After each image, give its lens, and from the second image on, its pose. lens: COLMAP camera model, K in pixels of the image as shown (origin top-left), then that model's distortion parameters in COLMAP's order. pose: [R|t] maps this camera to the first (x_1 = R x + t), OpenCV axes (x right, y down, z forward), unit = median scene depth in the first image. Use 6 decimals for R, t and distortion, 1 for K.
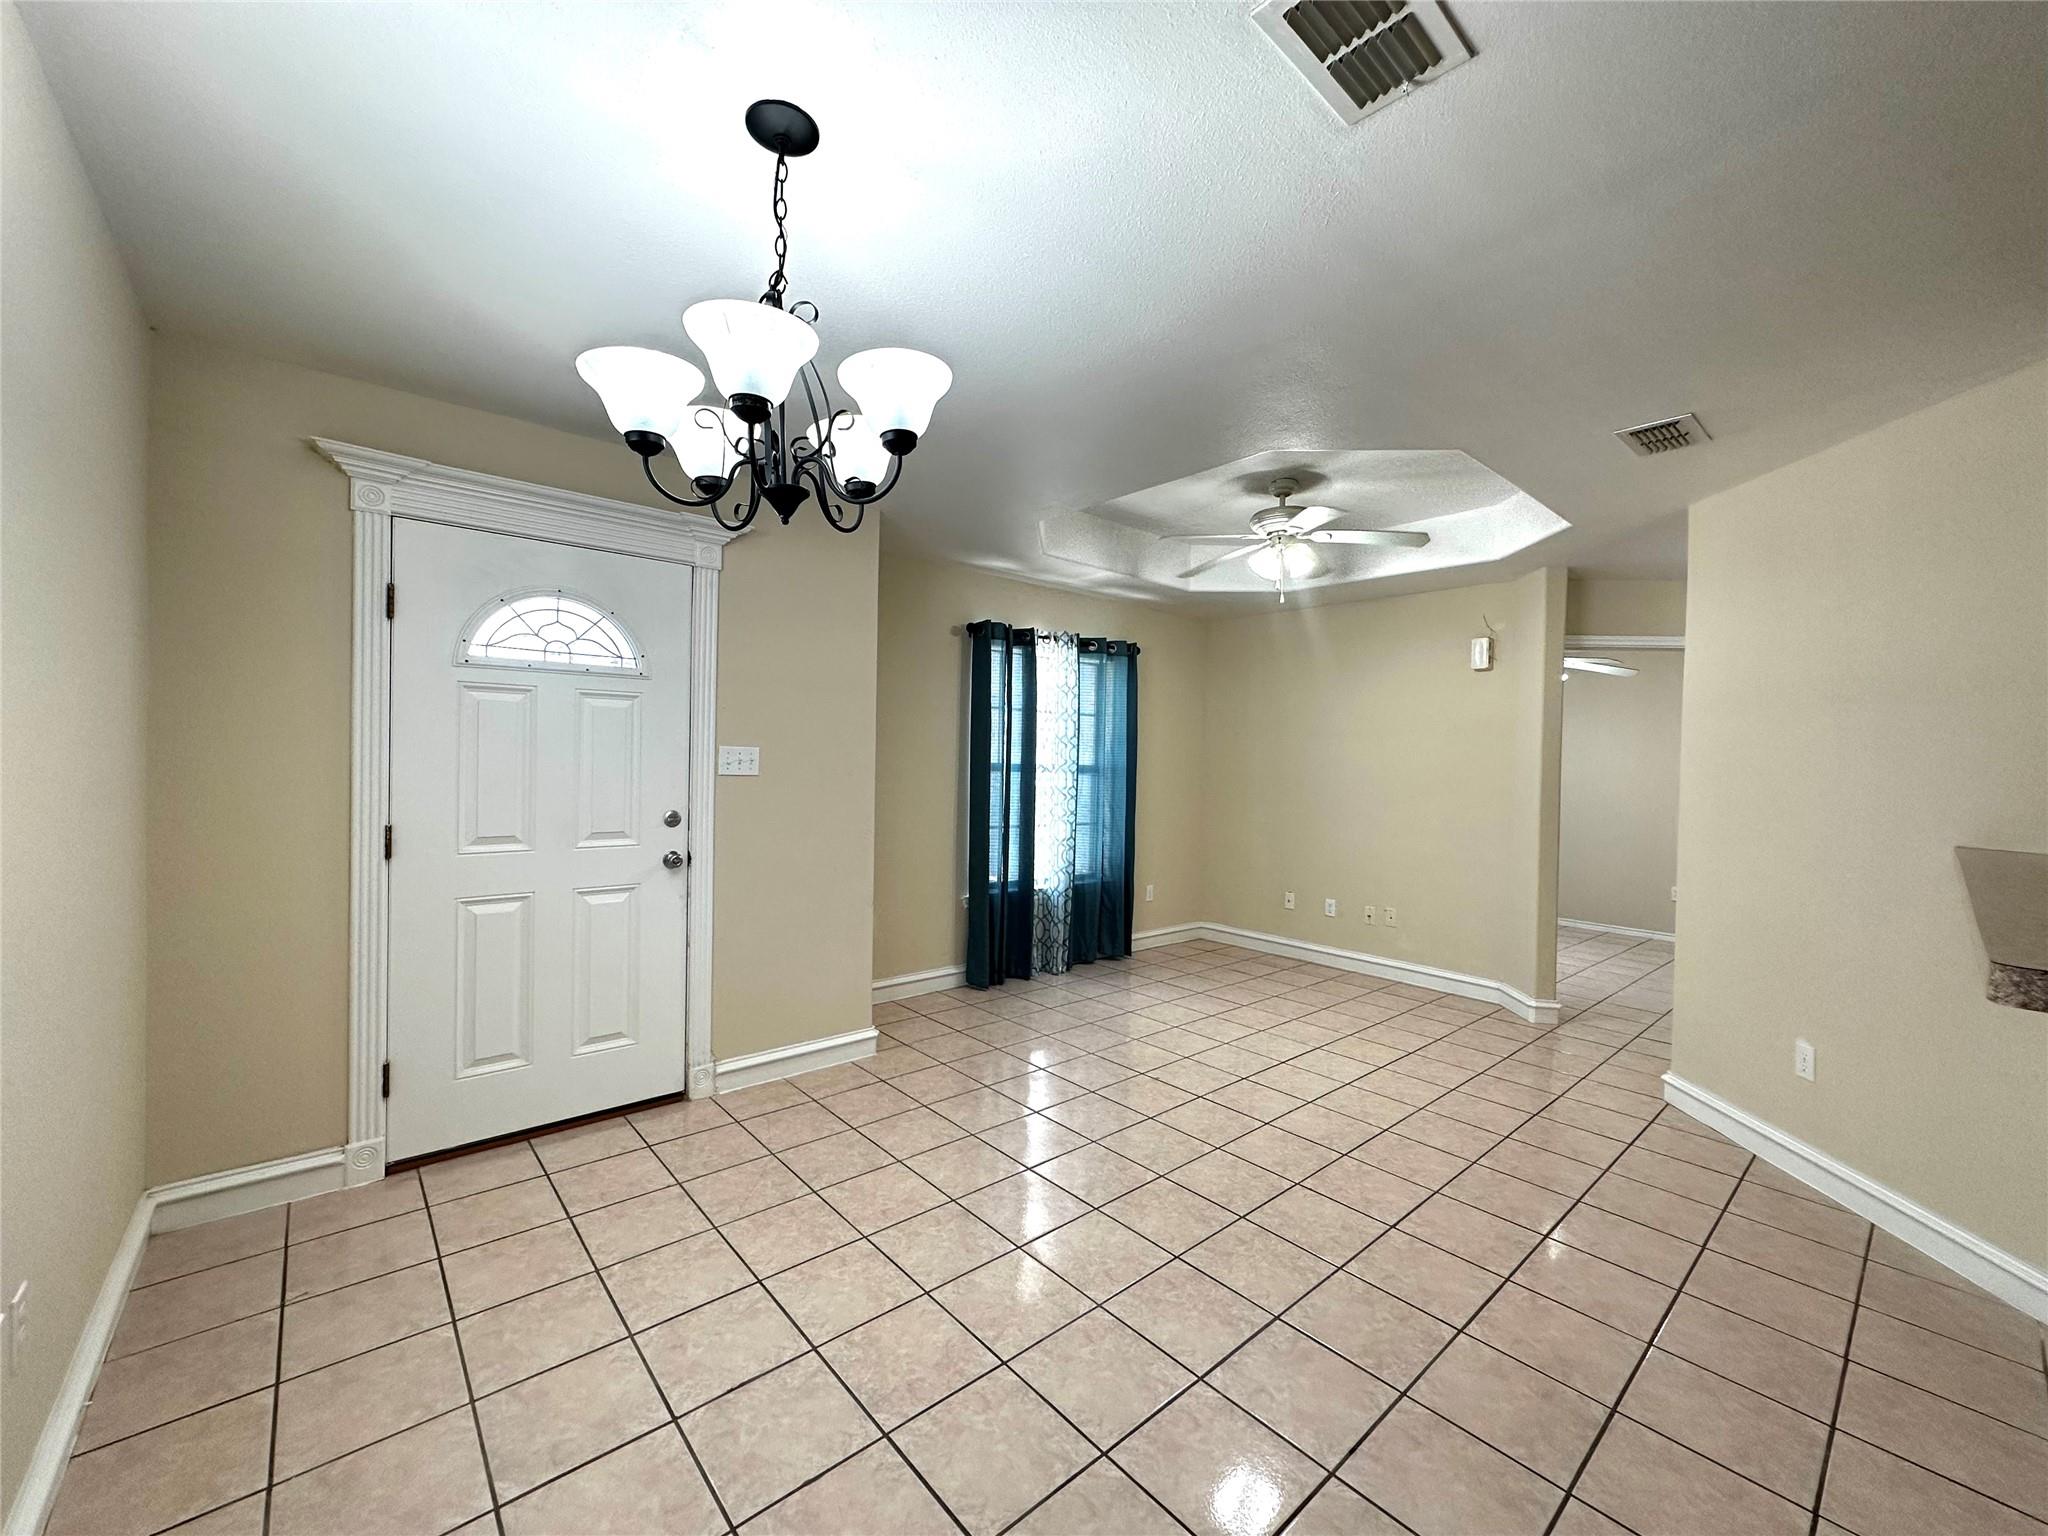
lens RADIAL K [[814.6, 0, 1022.1], [0, 814.6, 769.5], [0, 0, 1]] dist [-0.001846, 0.000512]
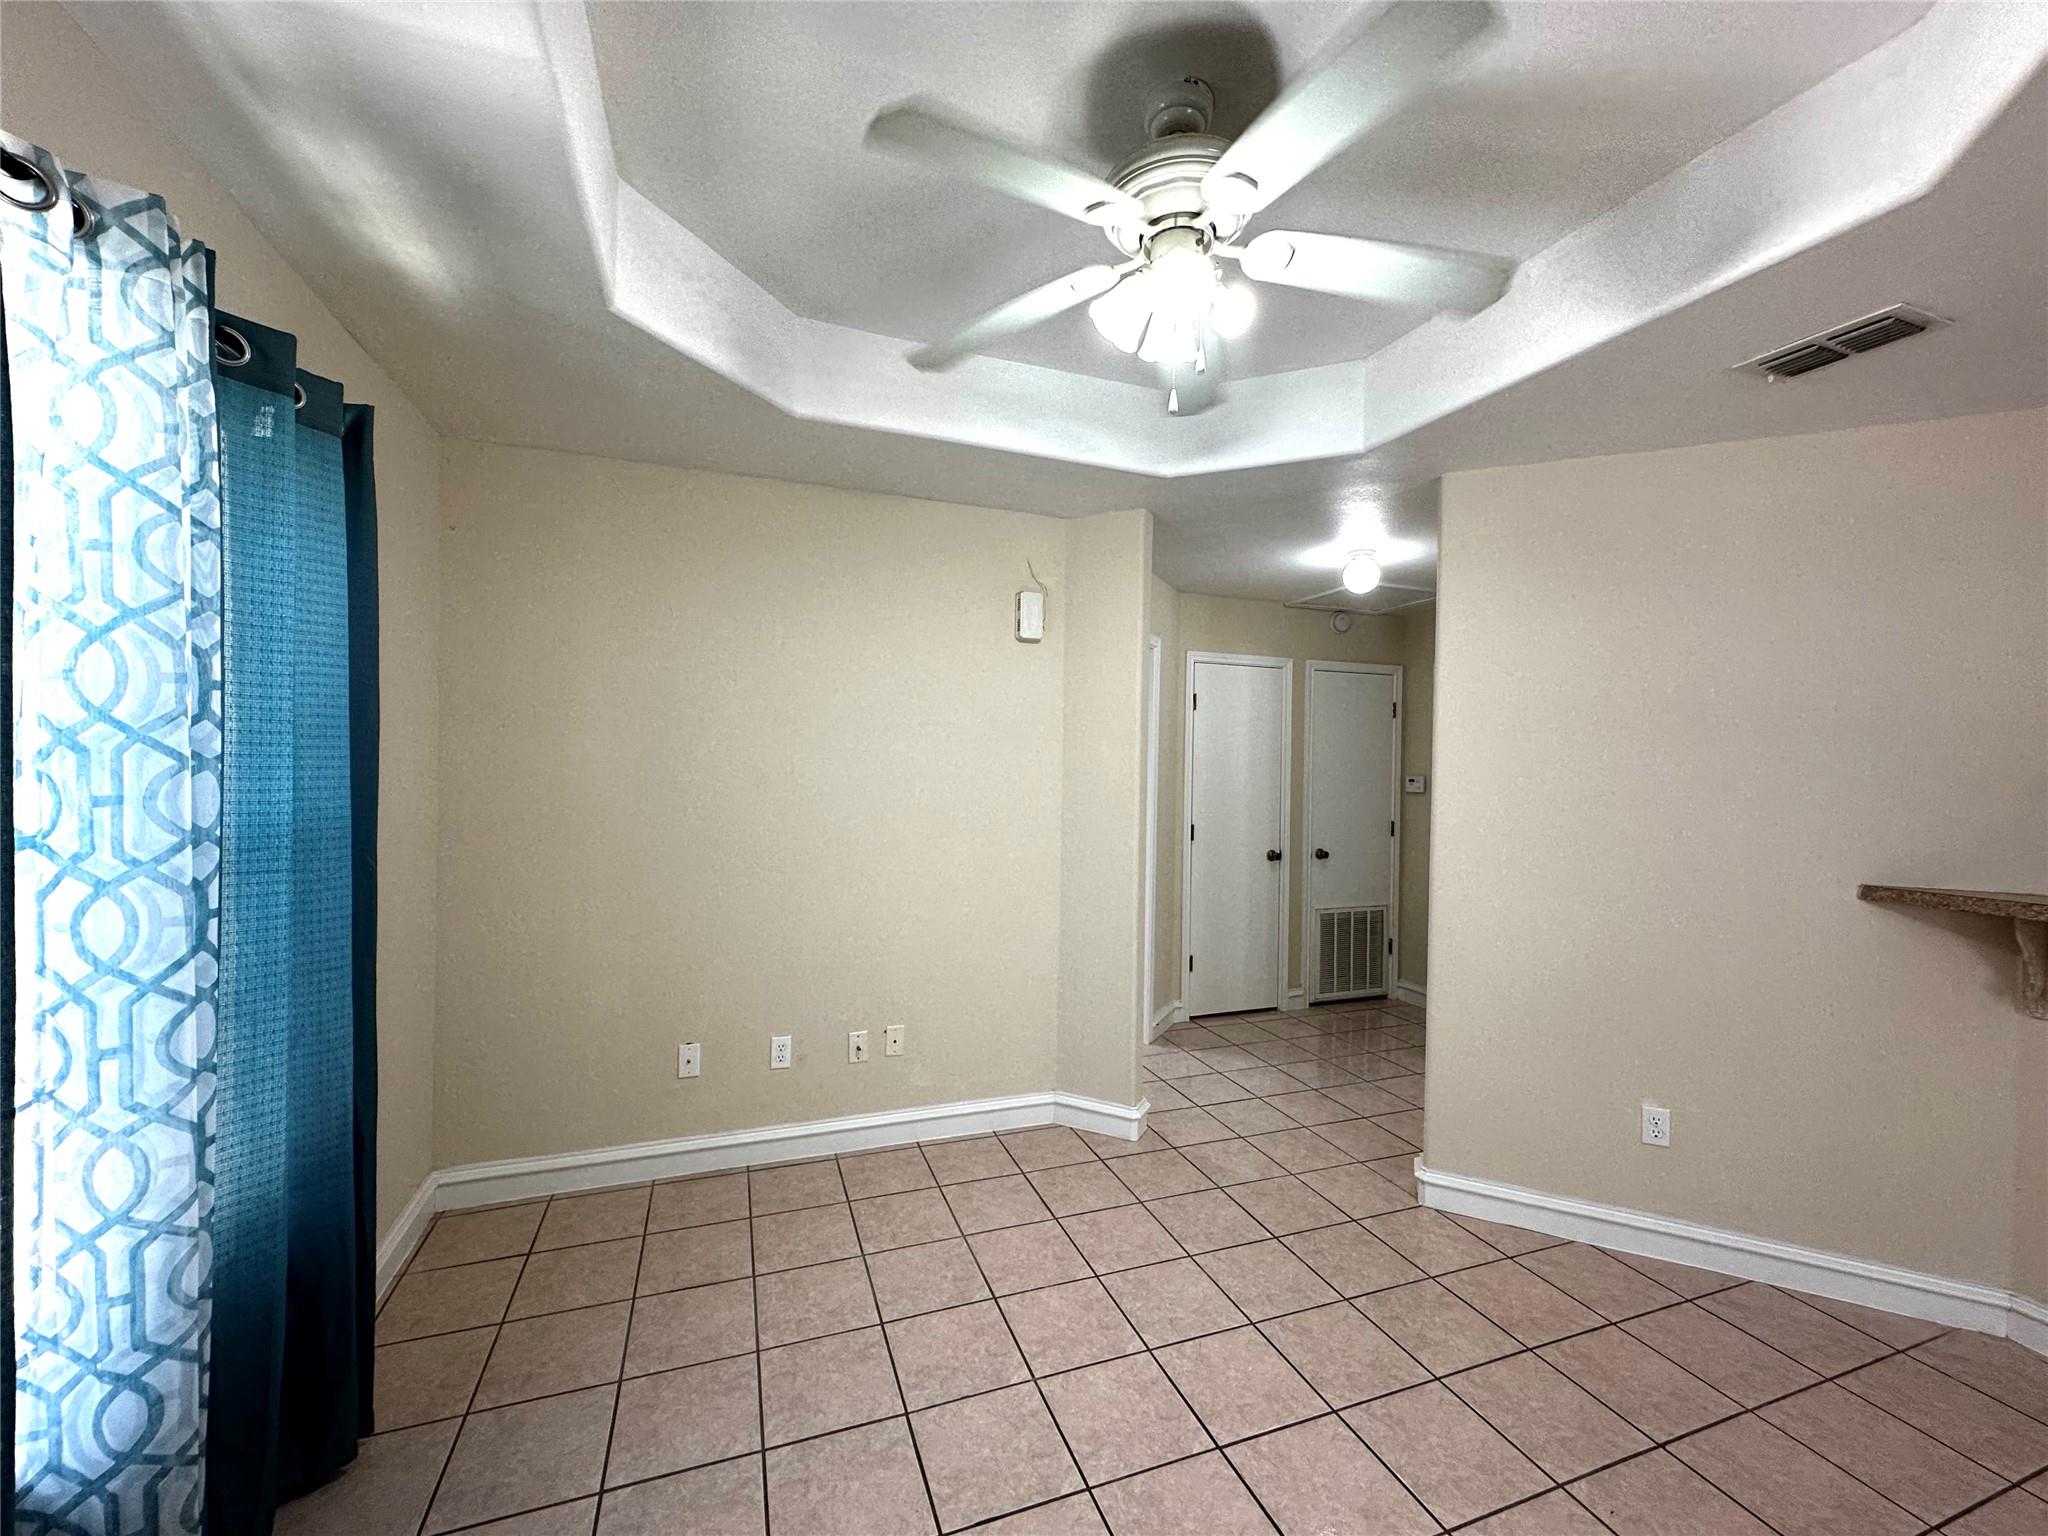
lens RADIAL K [[814.6, 0, 1022.1], [0, 814.6, 769.5], [0, 0, 1]] dist [-0.001846, 0.000512]
pose [[0.358026, -0.025273, 0.933370, -0.064731], [0.001676, 0.999649, 0.026425, -0.032892], [-0.933710, -0.007896, 0.357943, 0.738172]]
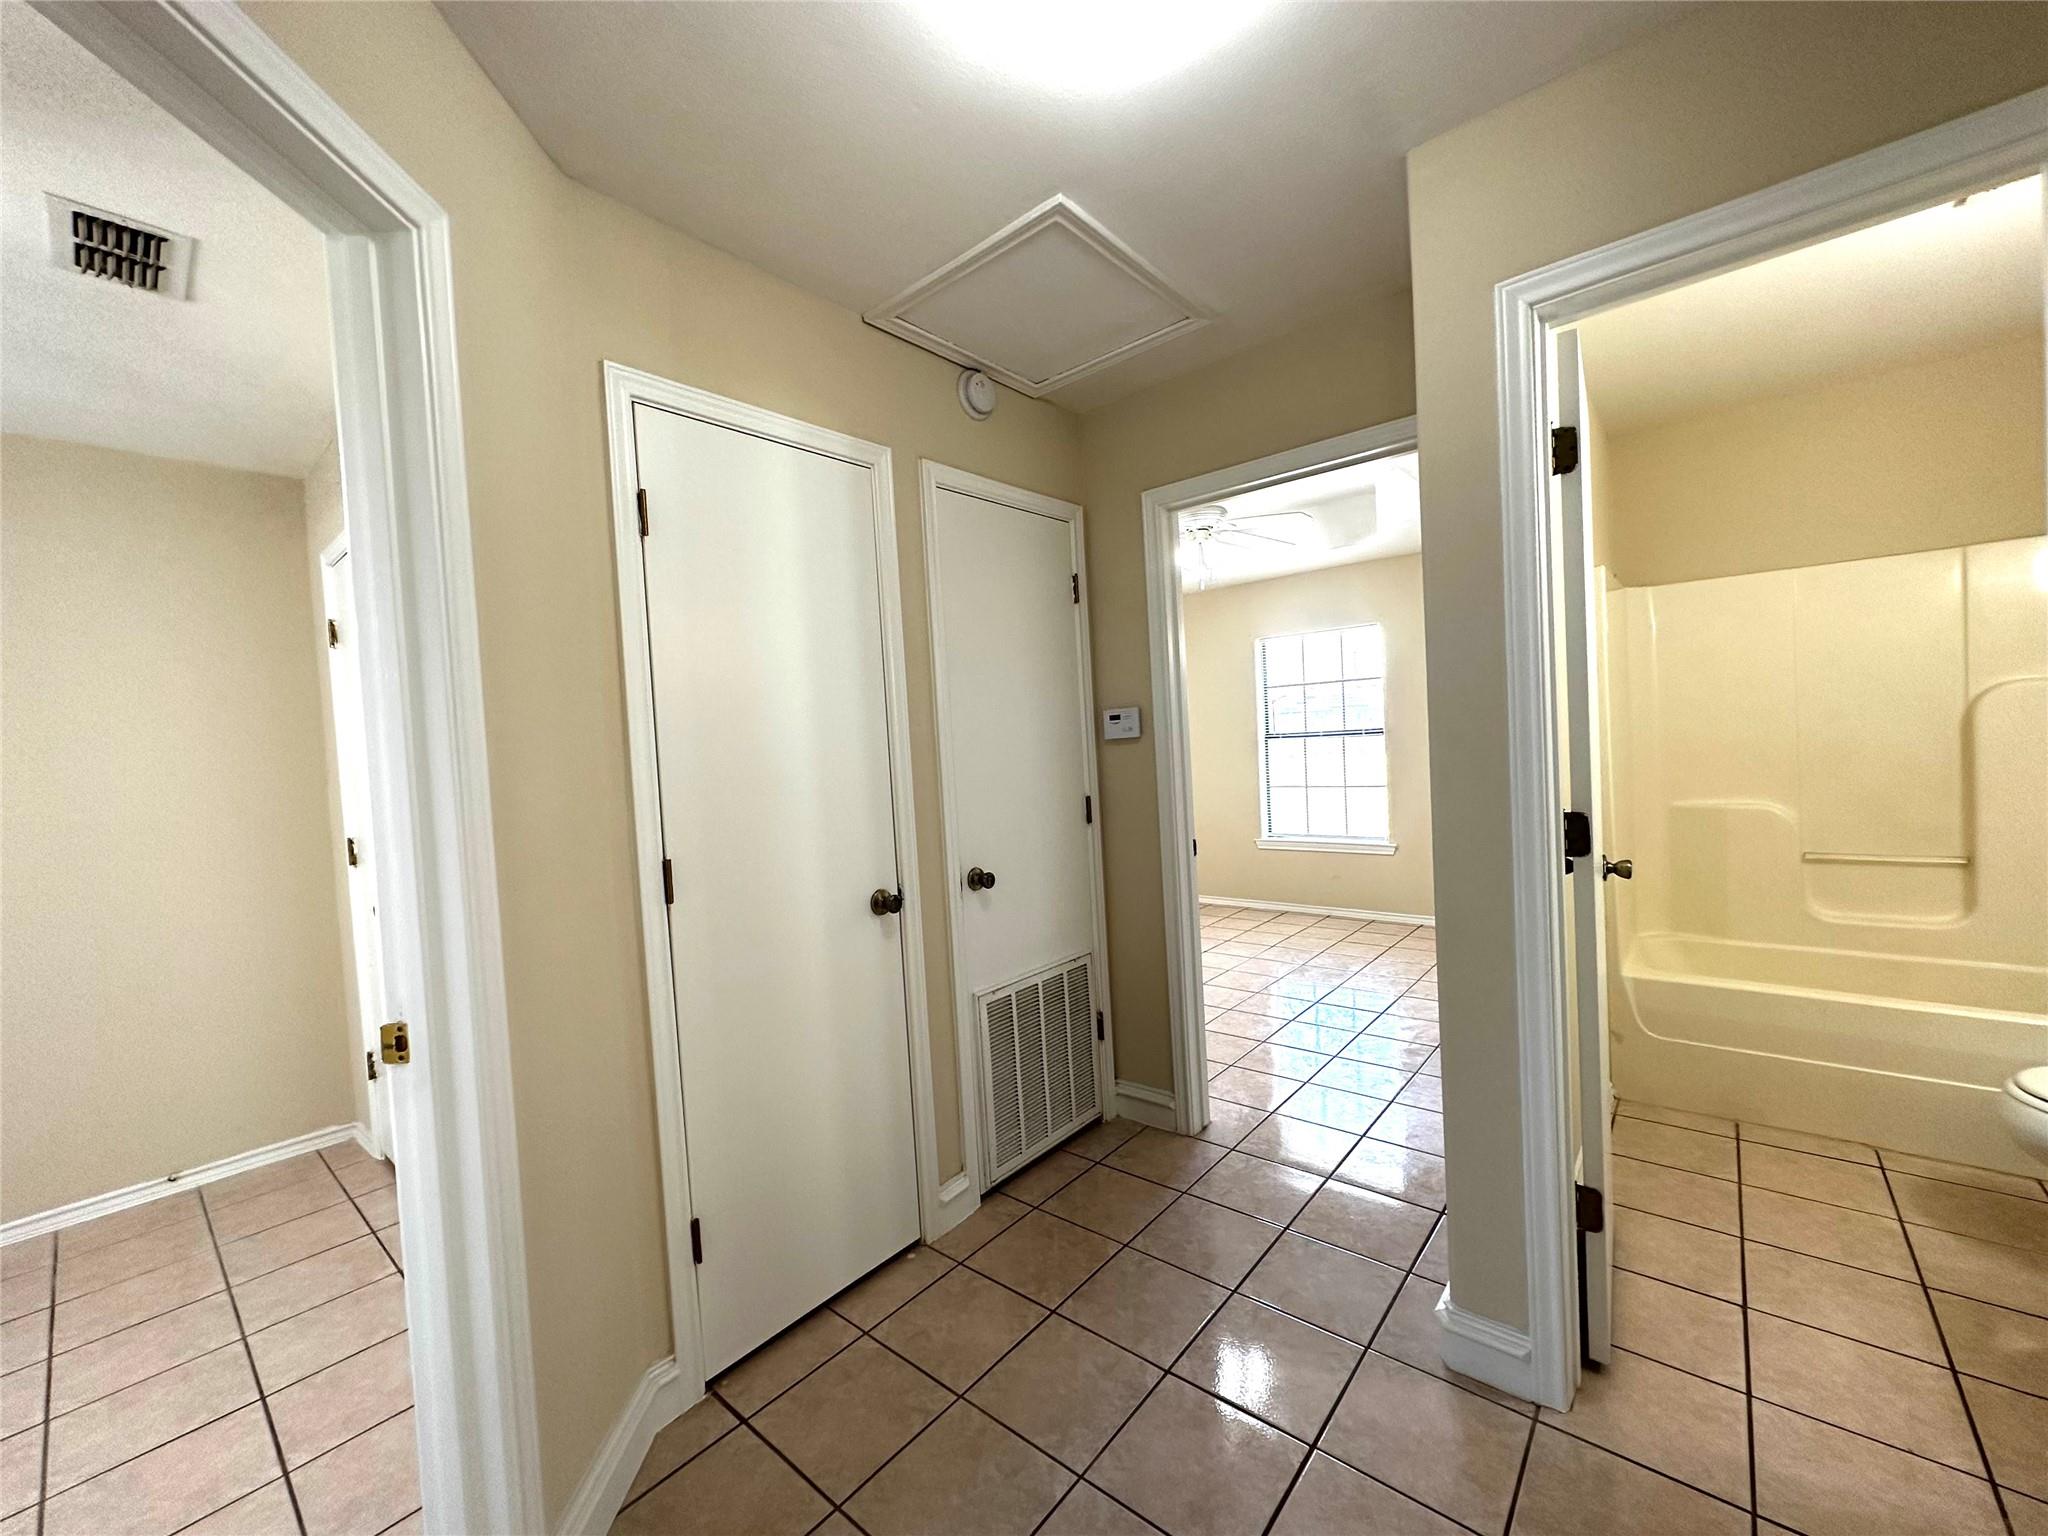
lens RADIAL K [[814.6, 0, 1022.1], [0, 814.6, 769.5], [0, 0, 1]] dist [-0.001846, 0.000512]
pose [[-0.147164, -0.045416, 0.988069, 0.529040], [0.063629, 0.996442, 0.055278, 0.009518], [-0.987063, 0.071005, -0.143750, 0.791572]]
